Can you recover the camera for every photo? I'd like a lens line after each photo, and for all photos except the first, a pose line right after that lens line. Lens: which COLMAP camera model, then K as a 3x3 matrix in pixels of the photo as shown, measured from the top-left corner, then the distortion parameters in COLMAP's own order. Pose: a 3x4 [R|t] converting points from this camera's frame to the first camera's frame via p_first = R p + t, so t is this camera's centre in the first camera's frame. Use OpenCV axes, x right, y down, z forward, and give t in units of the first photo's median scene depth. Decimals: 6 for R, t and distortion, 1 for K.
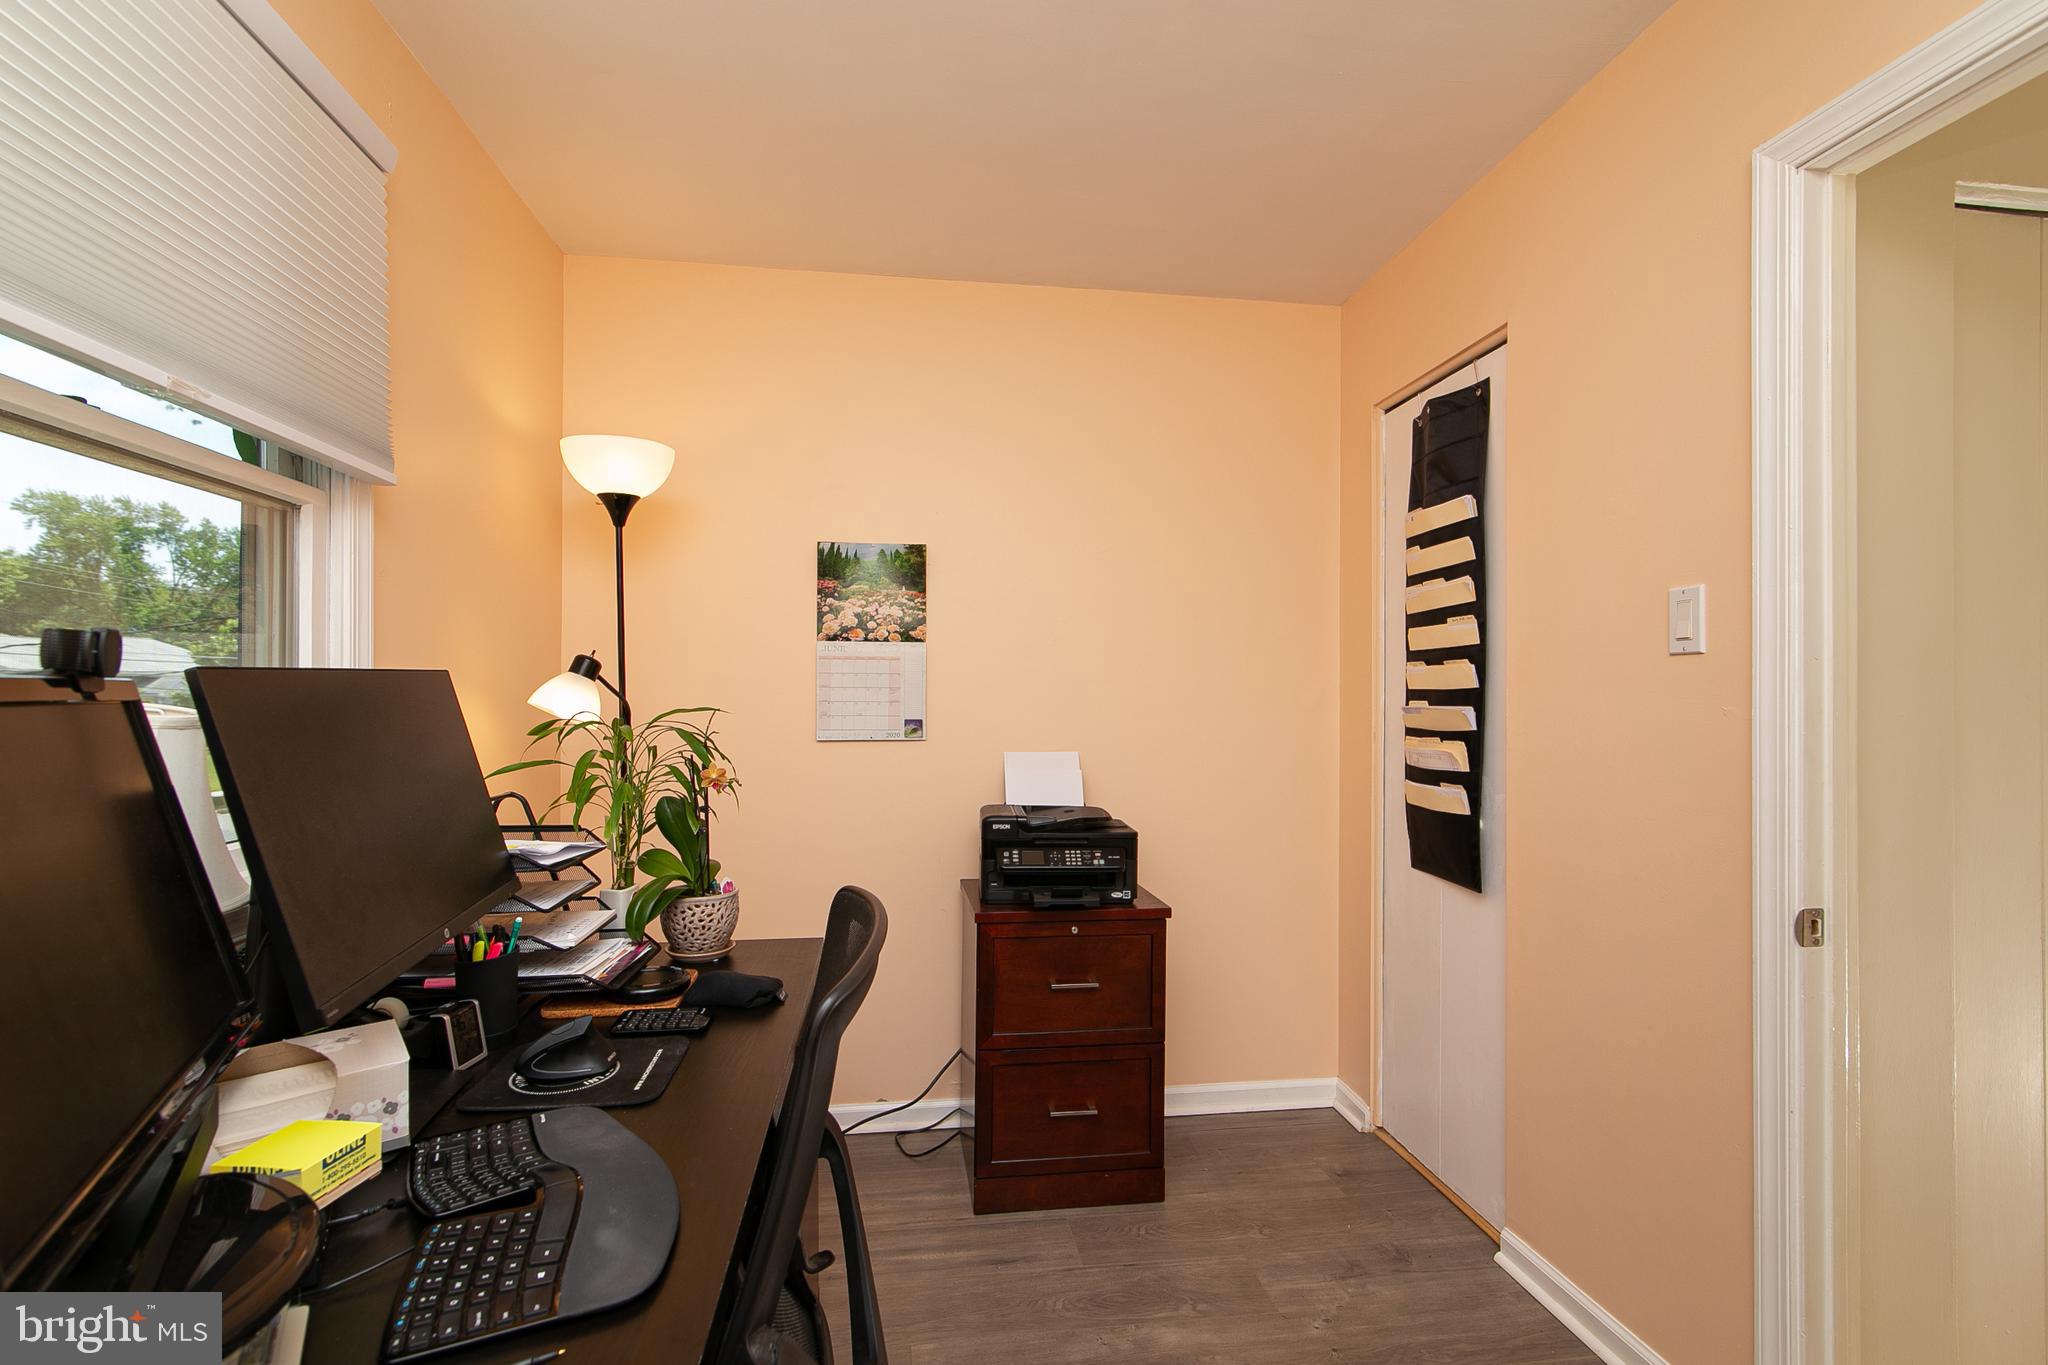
lens RADIAL K [[925.0, 0, 1023.0], [0, 925.0, 684.7], [0, 0, 1]] dist [-0.001370, 0.000606]
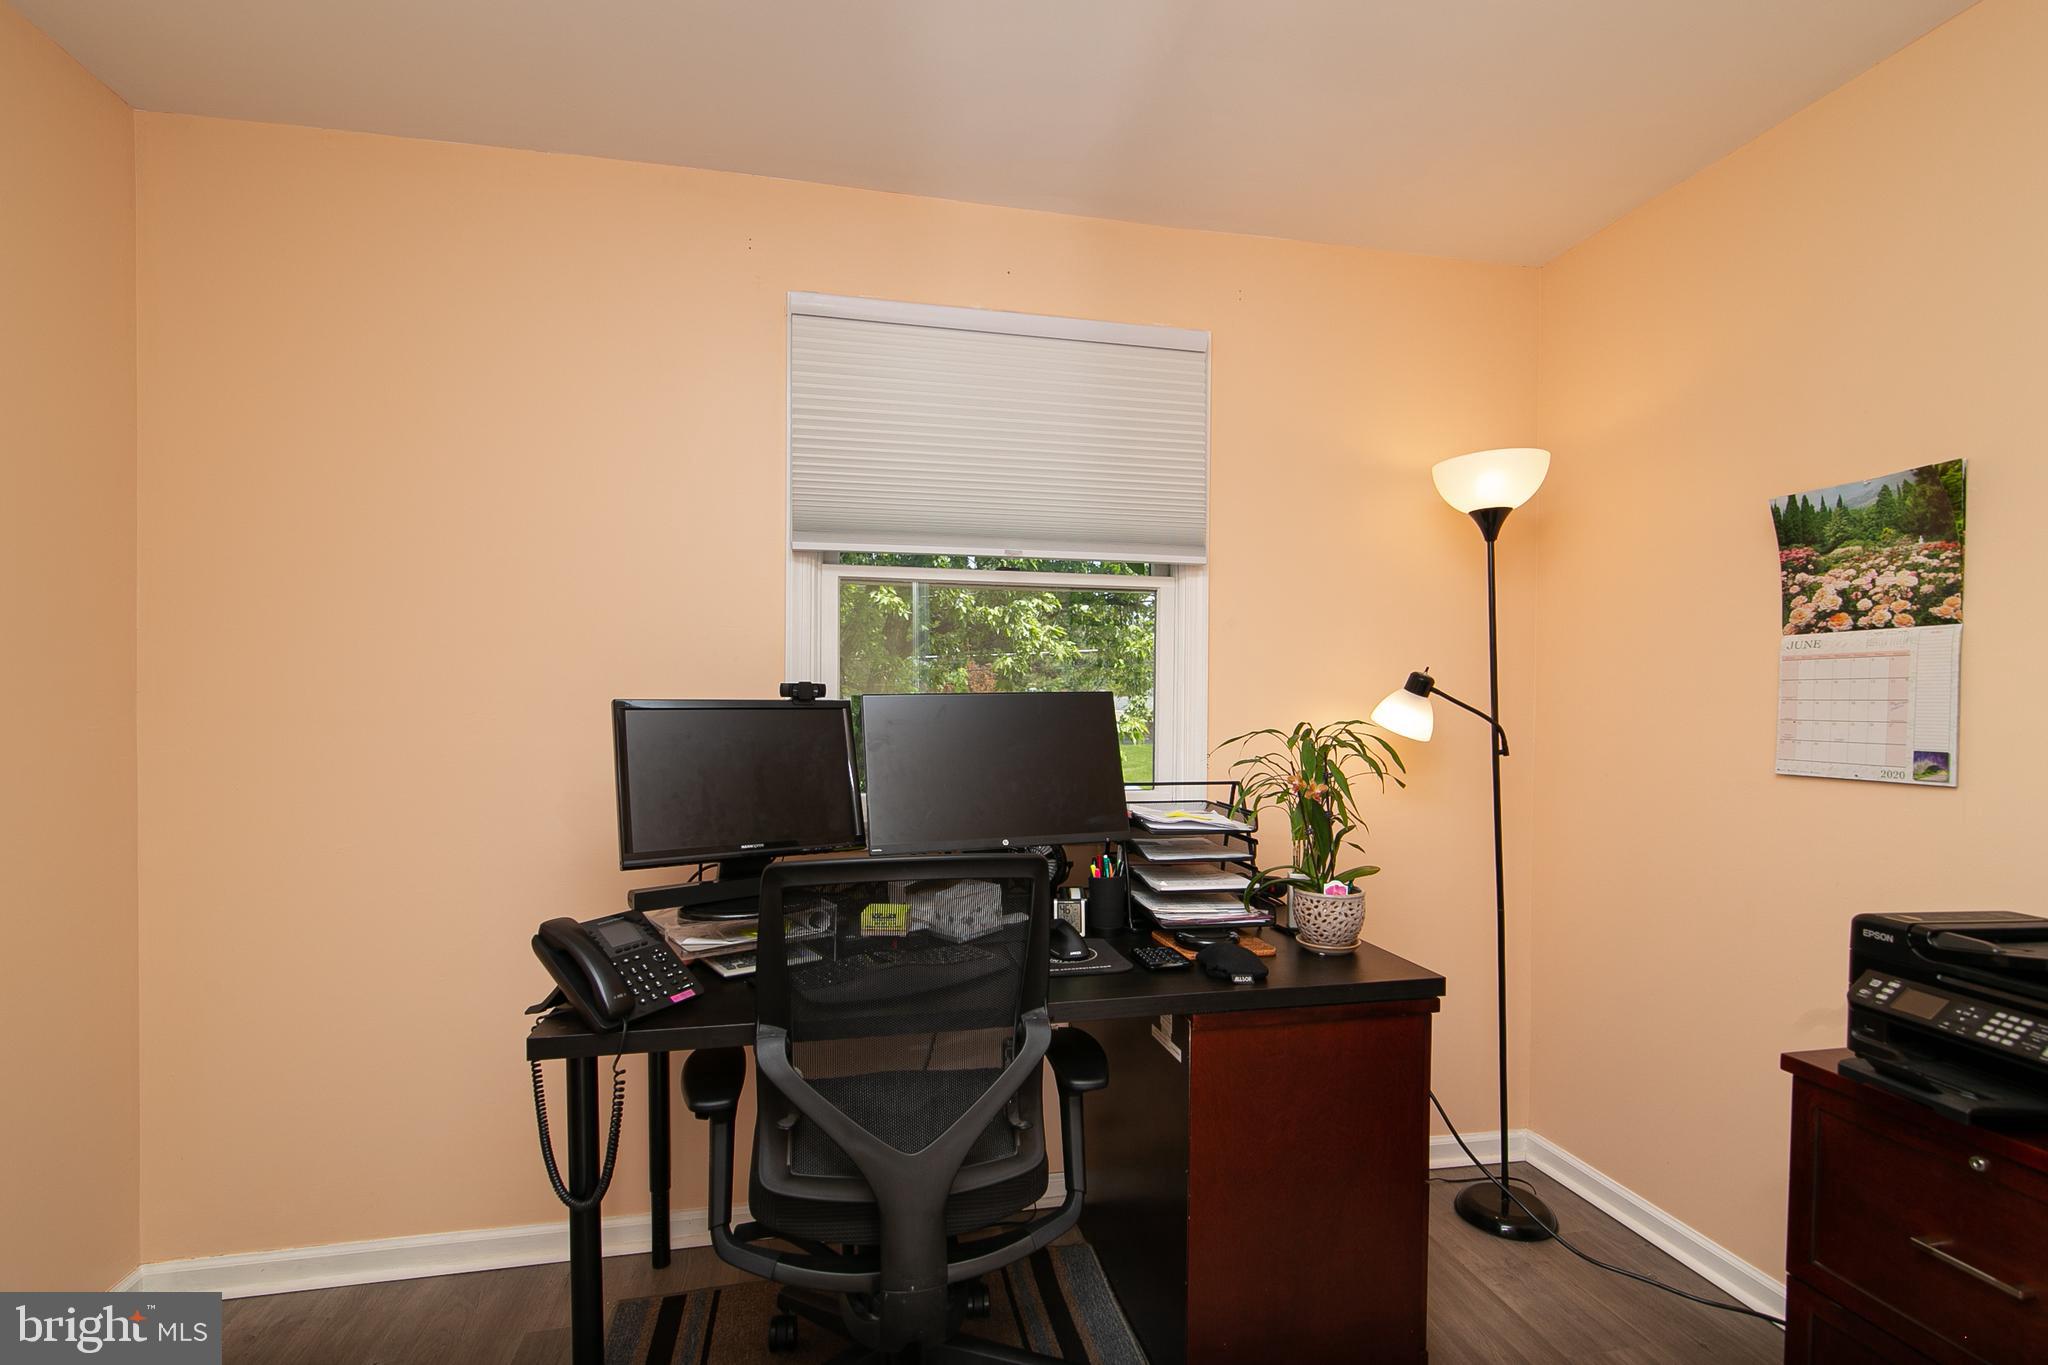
lens RADIAL K [[925.0, 0, 1020.3], [0, 925.0, 696.1], [0, 0, 1]] dist [-0.001370, 0.000606]
pose [[0.045899, -0.008080, -0.998913, 0.464779], [0.002891, 0.999964, -0.007956, 0.003829], [0.998942, -0.002522, 0.045921, 0.371618]]
